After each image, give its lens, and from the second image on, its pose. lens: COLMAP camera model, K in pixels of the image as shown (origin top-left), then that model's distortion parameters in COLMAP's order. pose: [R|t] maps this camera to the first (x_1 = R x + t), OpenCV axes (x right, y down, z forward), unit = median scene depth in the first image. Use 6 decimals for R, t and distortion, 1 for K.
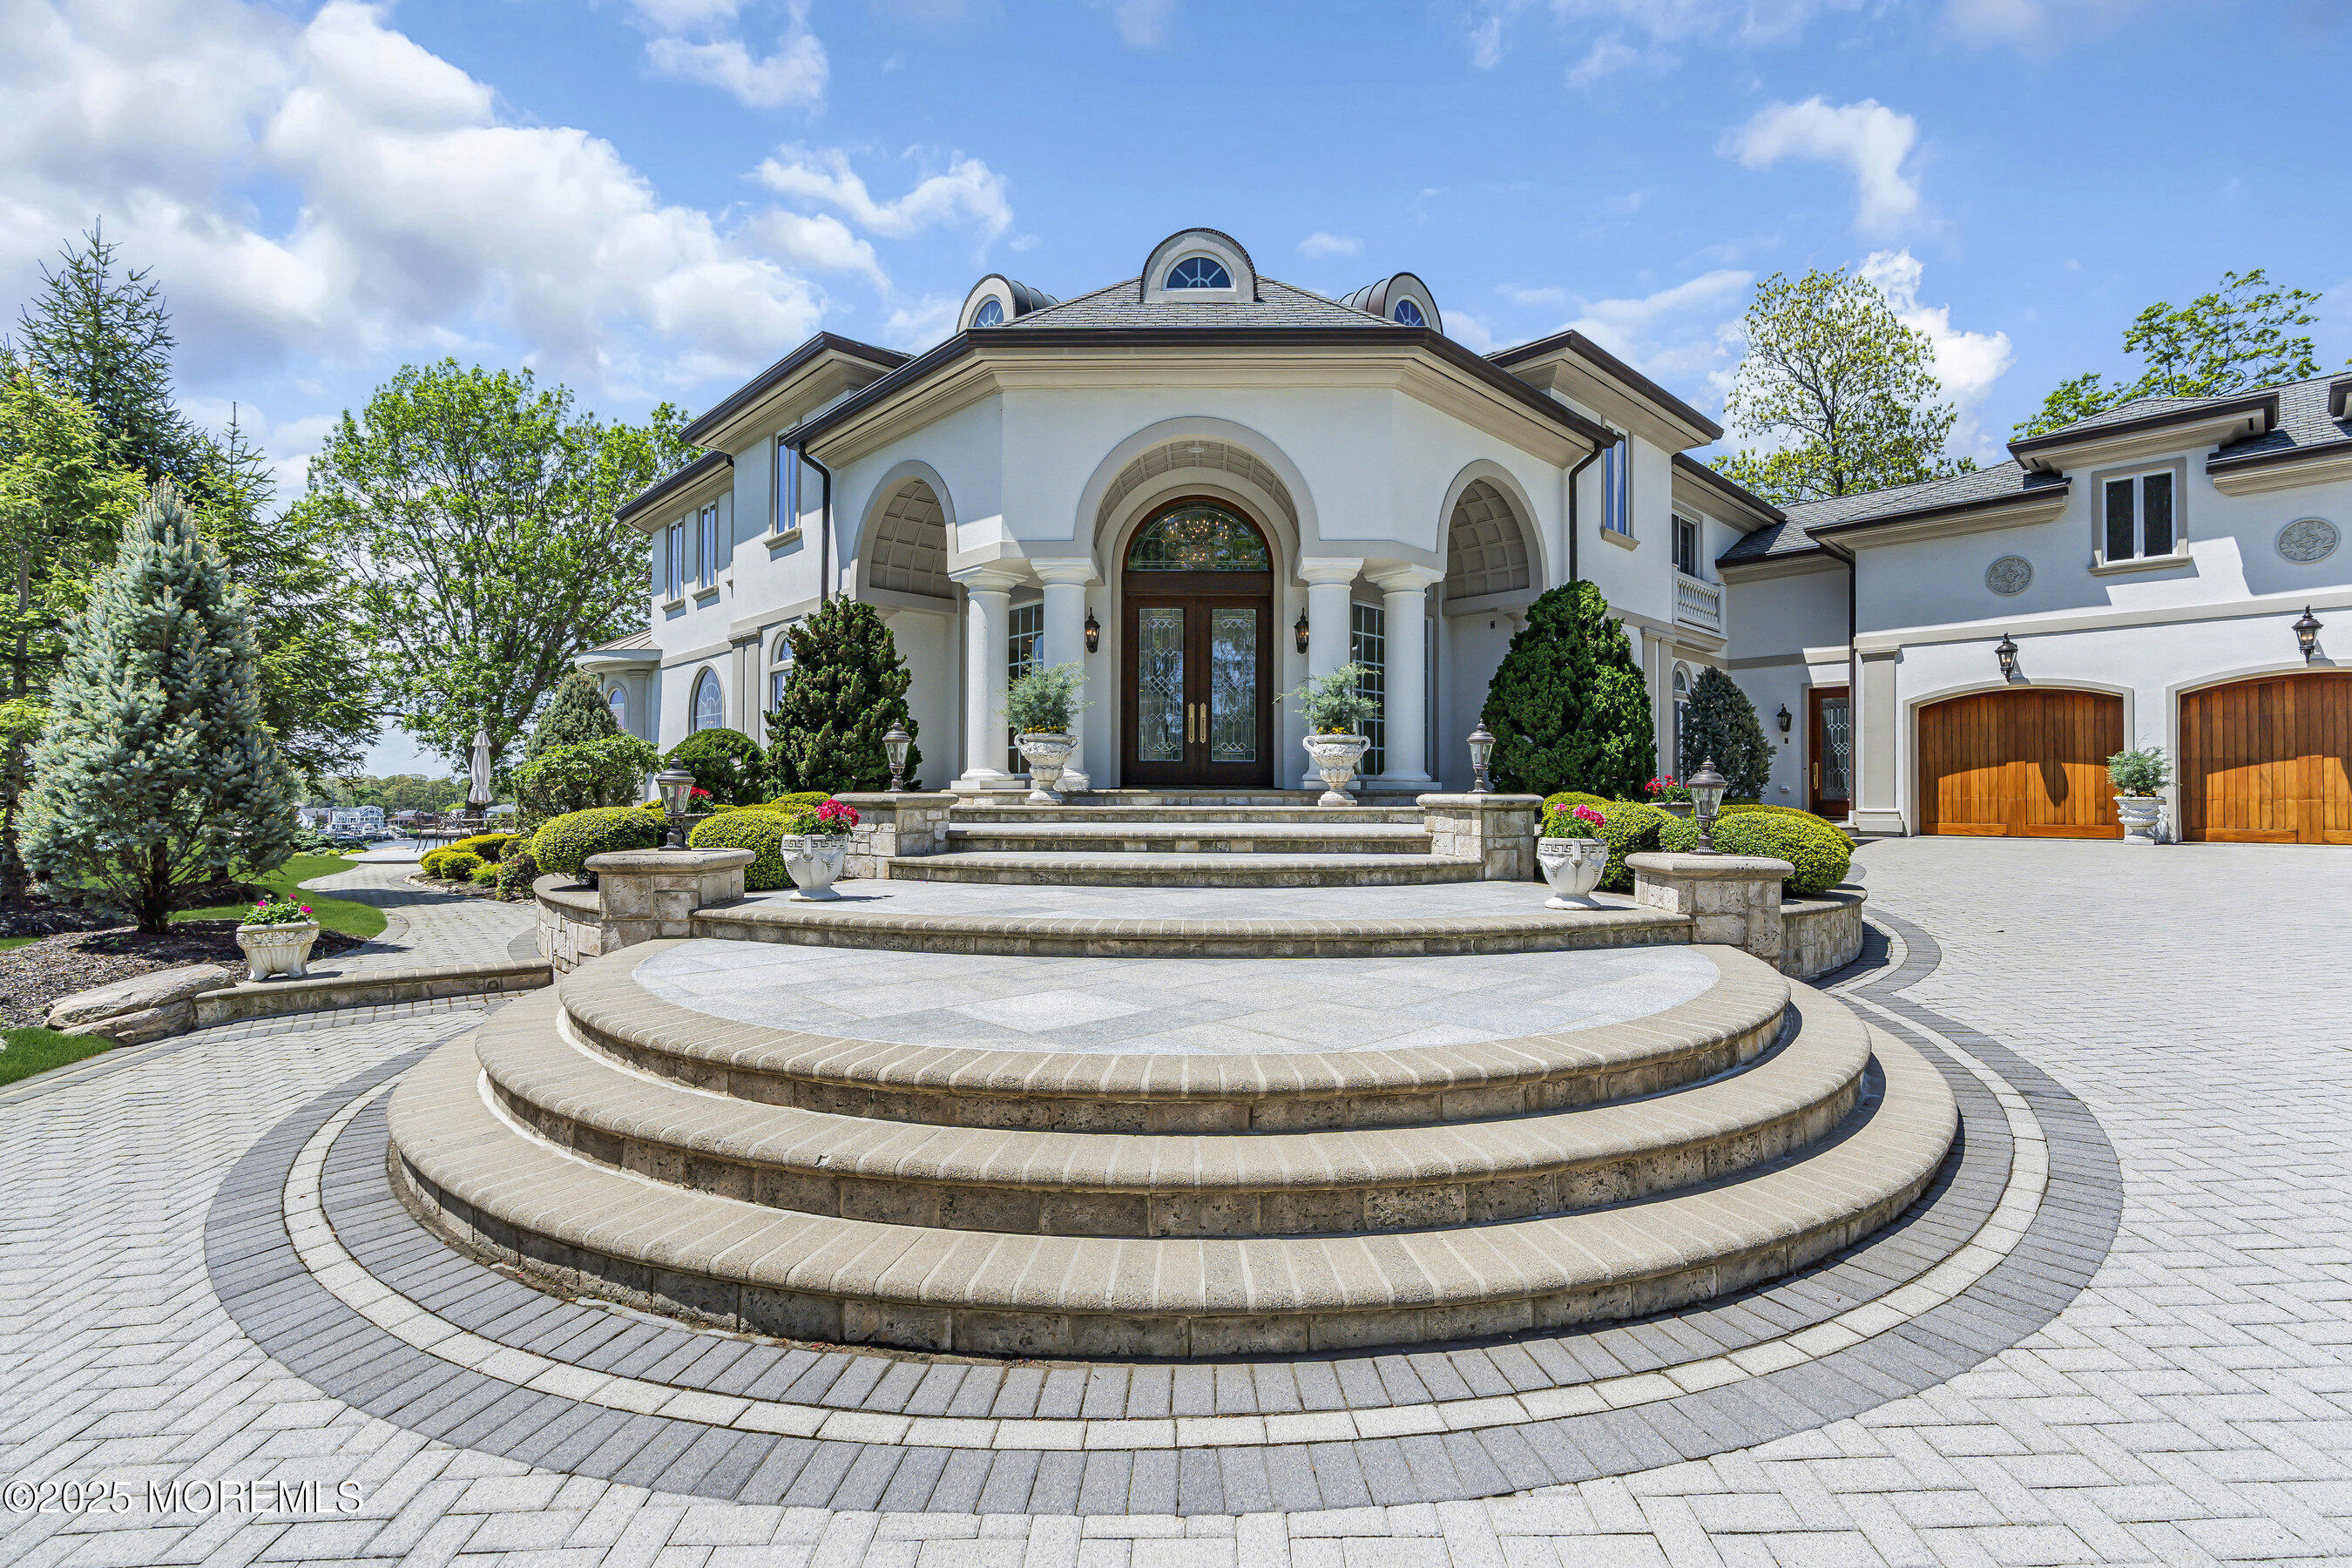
lens RADIAL K [[1076.1, 0, 1232.5], [0, 1076.1, 772.4], [0, 0, 1]] dist [-0.014774, 0.007901]
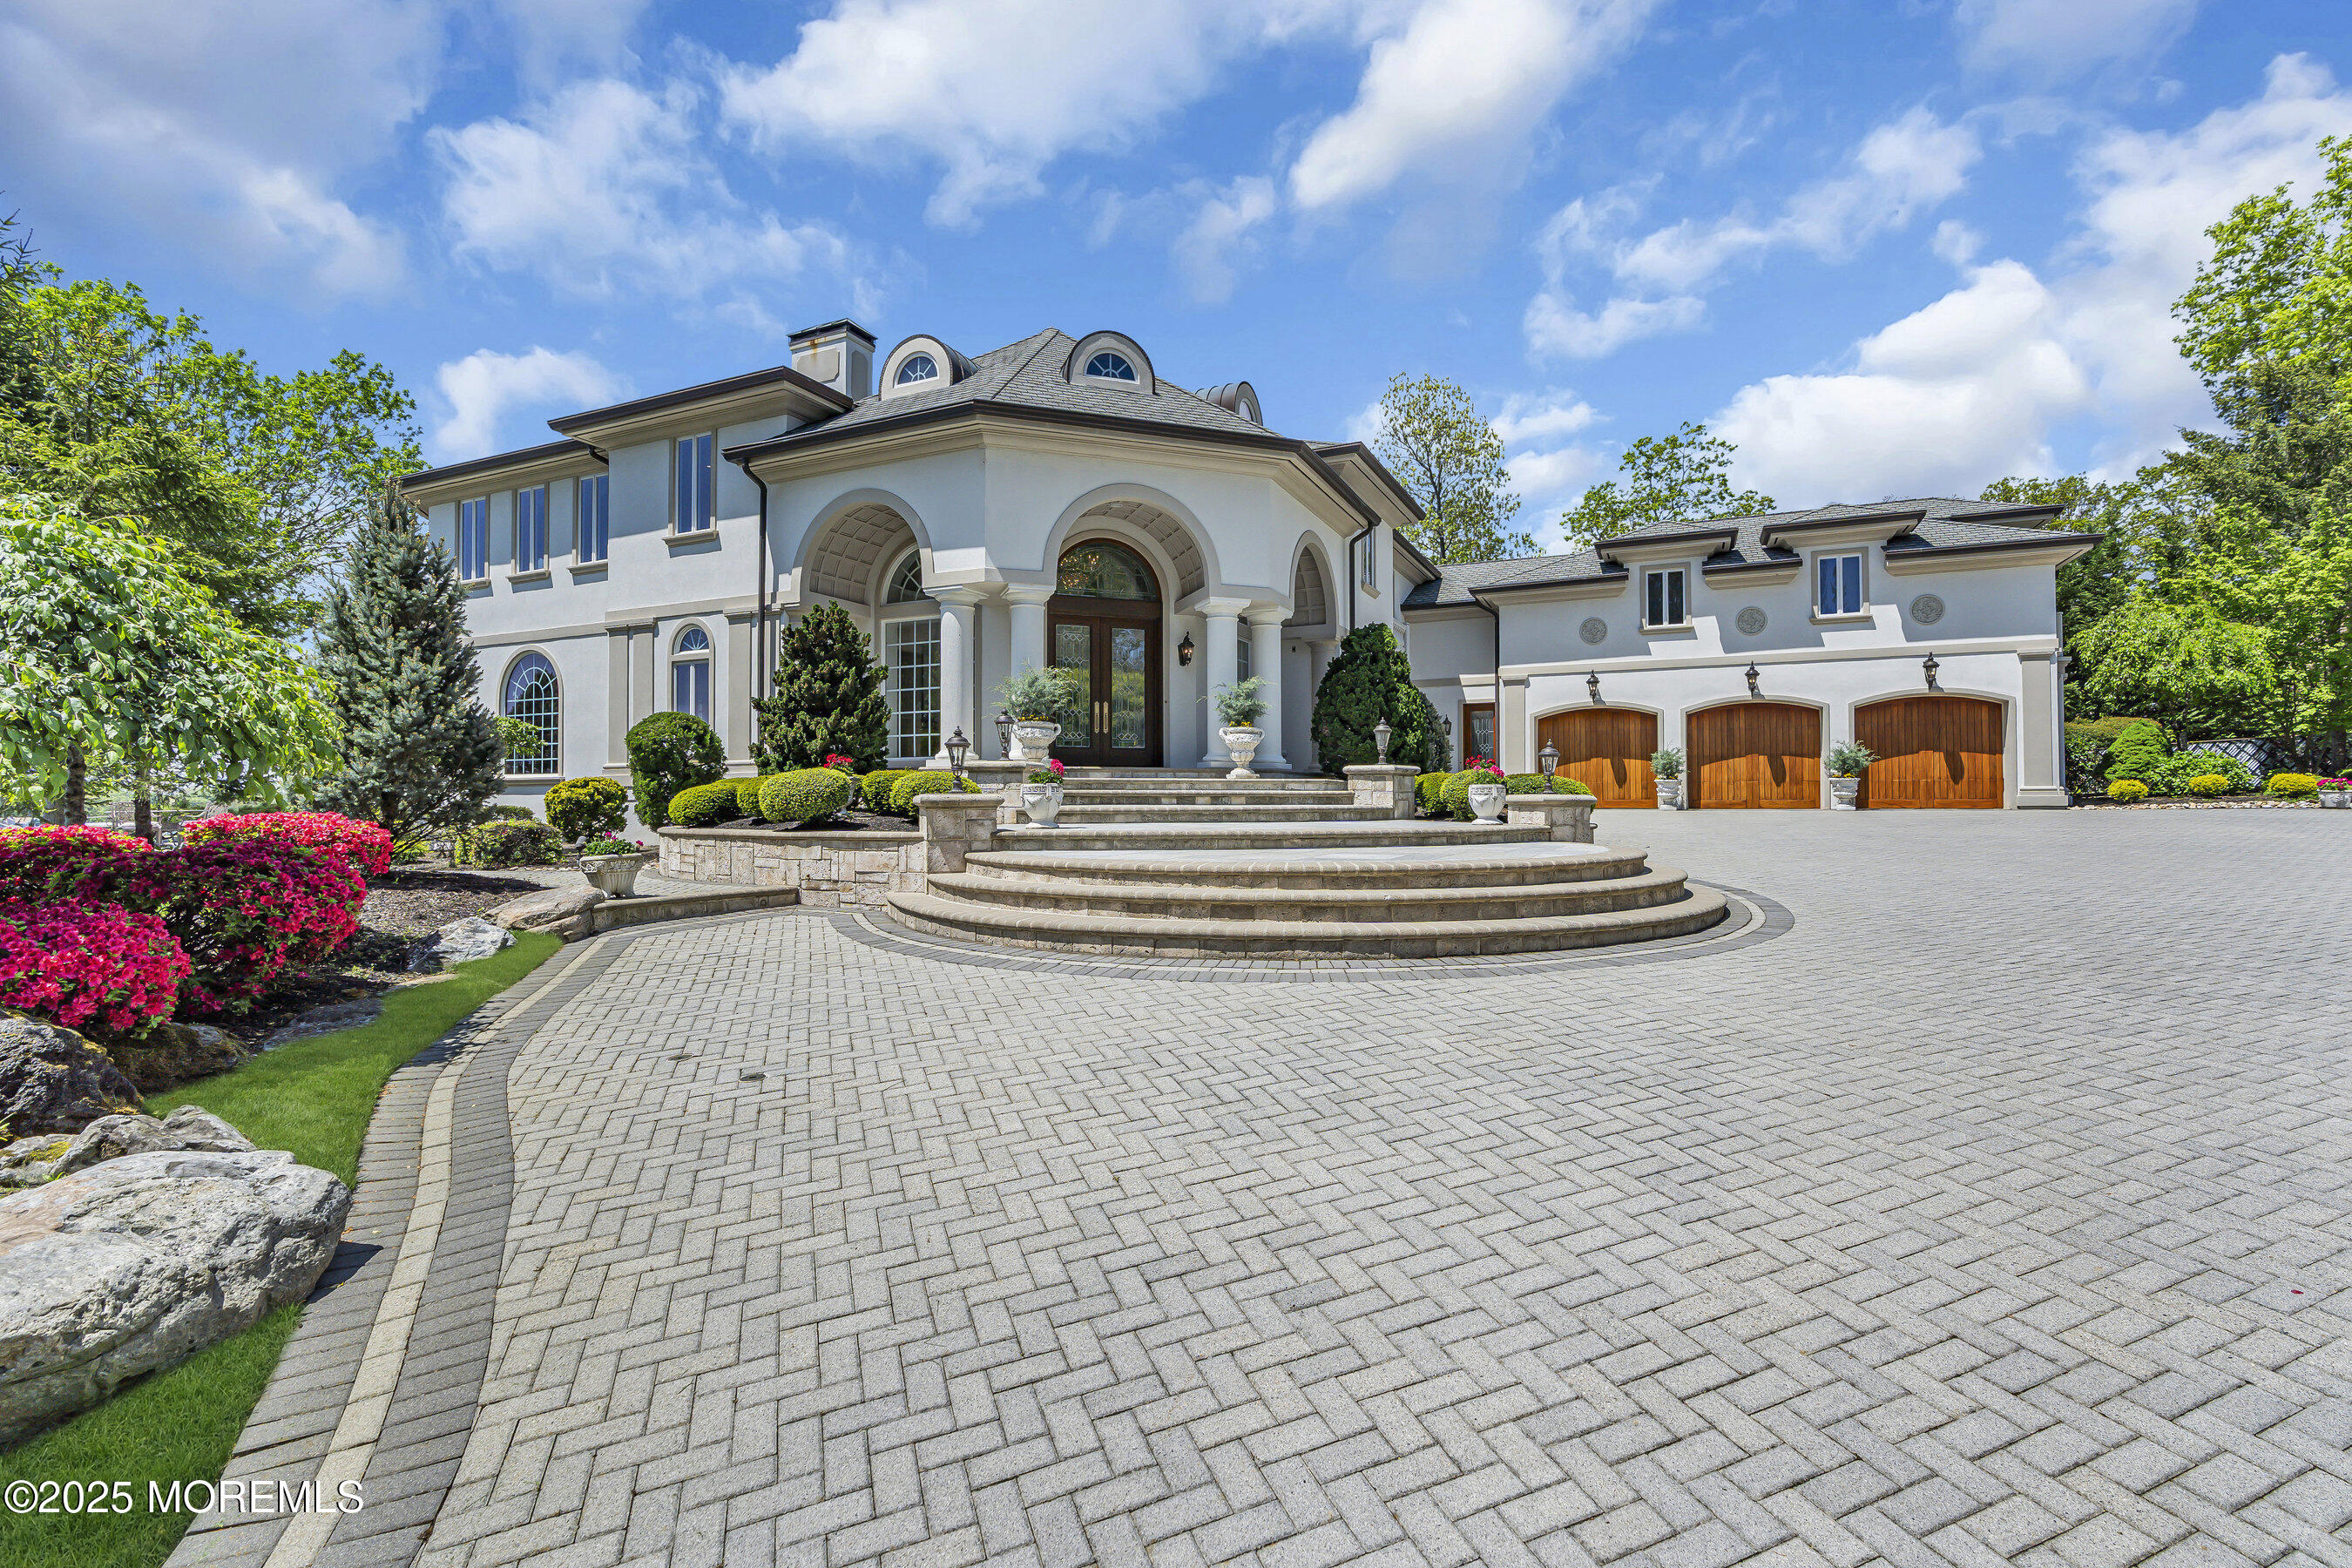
lens RADIAL K [[1076.1, 0, 1232.5], [0, 1076.1, 772.4], [0, 0, 1]] dist [-0.014774, 0.007901]
pose [[0.927295, 0.004247, 0.374308, -0.331038], [-0.002078, 0.999979, -0.006198, 0.024242], [-0.374326, 0.004969, 0.927284, -0.212511]]
